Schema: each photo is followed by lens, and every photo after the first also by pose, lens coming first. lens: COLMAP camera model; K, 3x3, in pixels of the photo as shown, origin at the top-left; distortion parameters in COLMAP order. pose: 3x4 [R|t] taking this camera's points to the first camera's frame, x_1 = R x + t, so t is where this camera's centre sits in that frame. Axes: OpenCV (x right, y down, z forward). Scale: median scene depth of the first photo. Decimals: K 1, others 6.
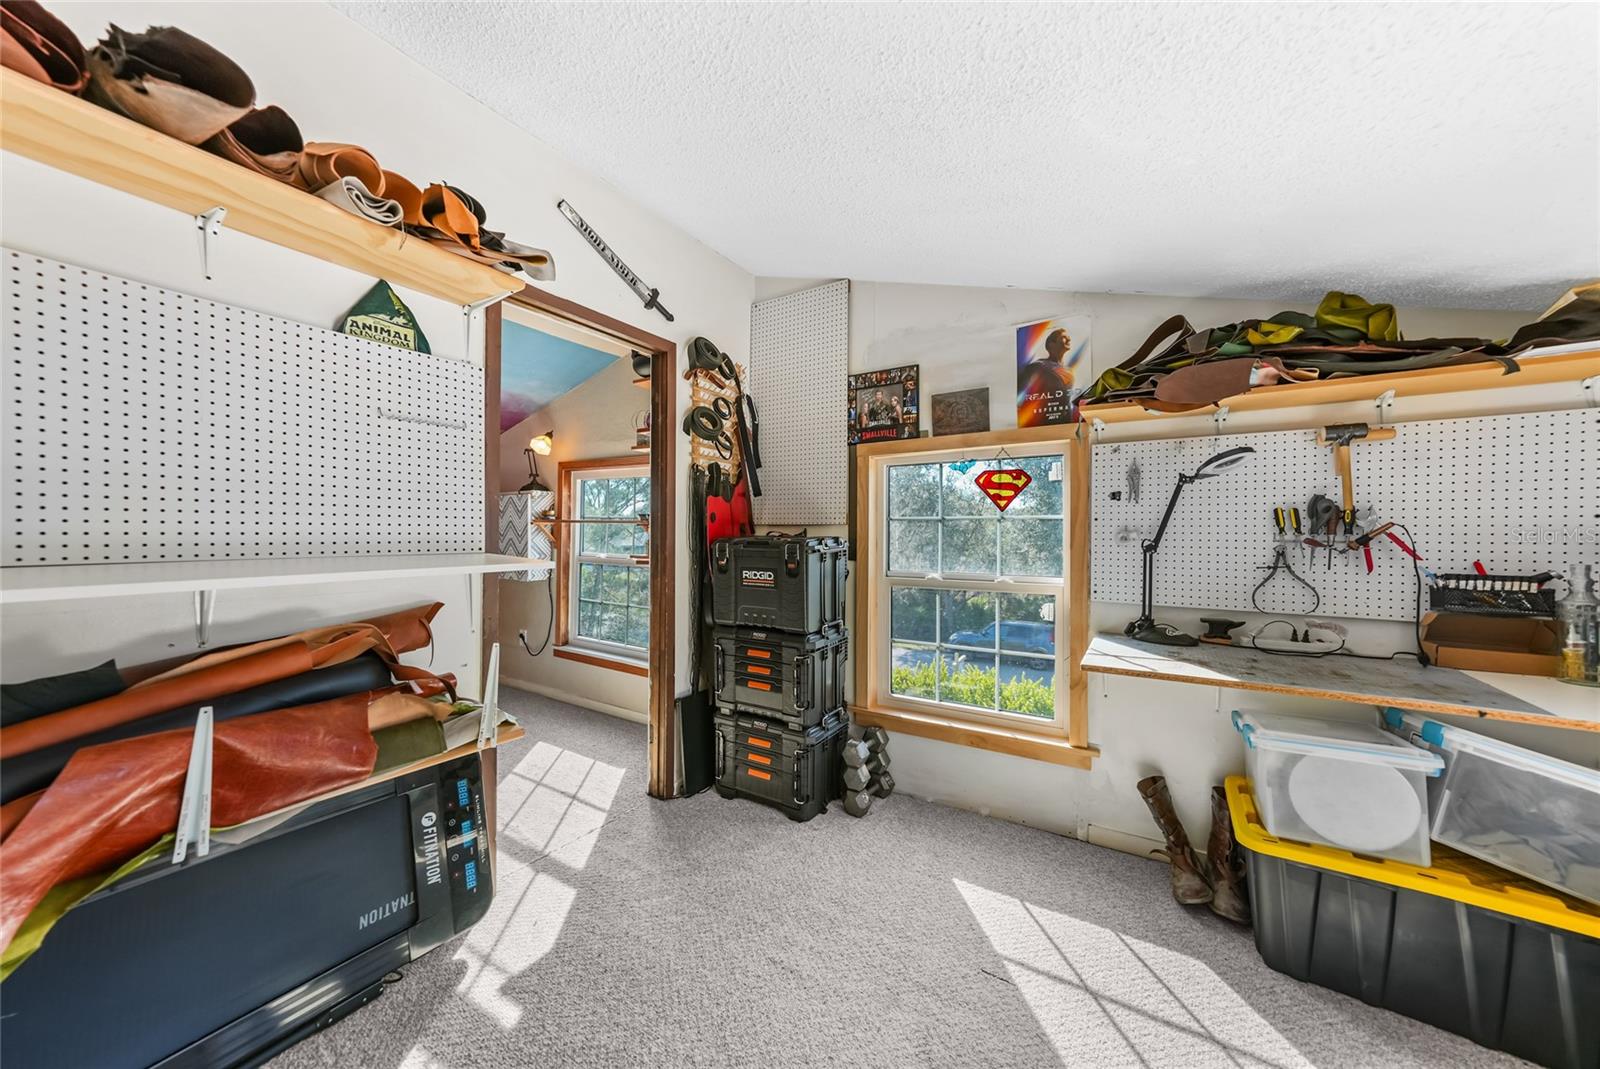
lens RADIAL K [[561.7, 0, 796.2], [0, 561.7, 532.0], [0, 0, 1]] dist [-0.030553, 0.008021]
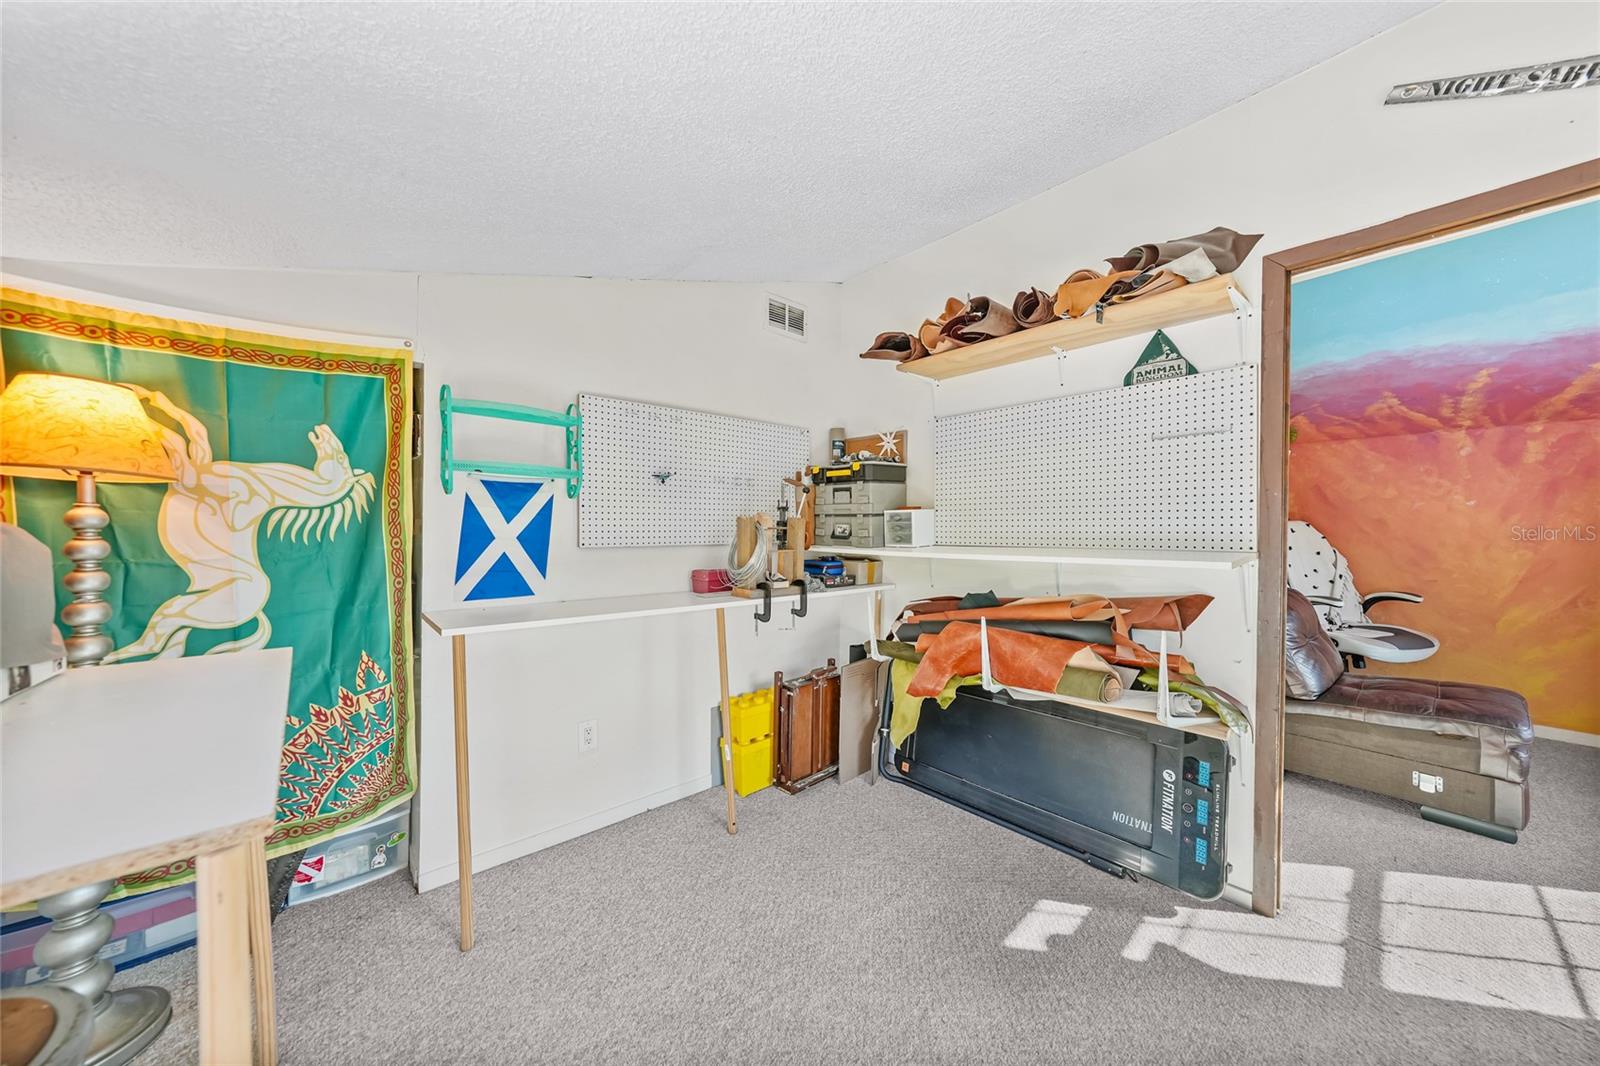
lens RADIAL K [[561.7, 0, 796.2], [0, 561.7, 530.5], [0, 0, 1]] dist [-0.030553, 0.008021]
pose [[-0.311813, 0.000249, -0.950143, 0.713304], [0.002510, 0.999997, -0.000561, -0.003246], [0.950140, -0.002560, -0.311813, 0.622973]]
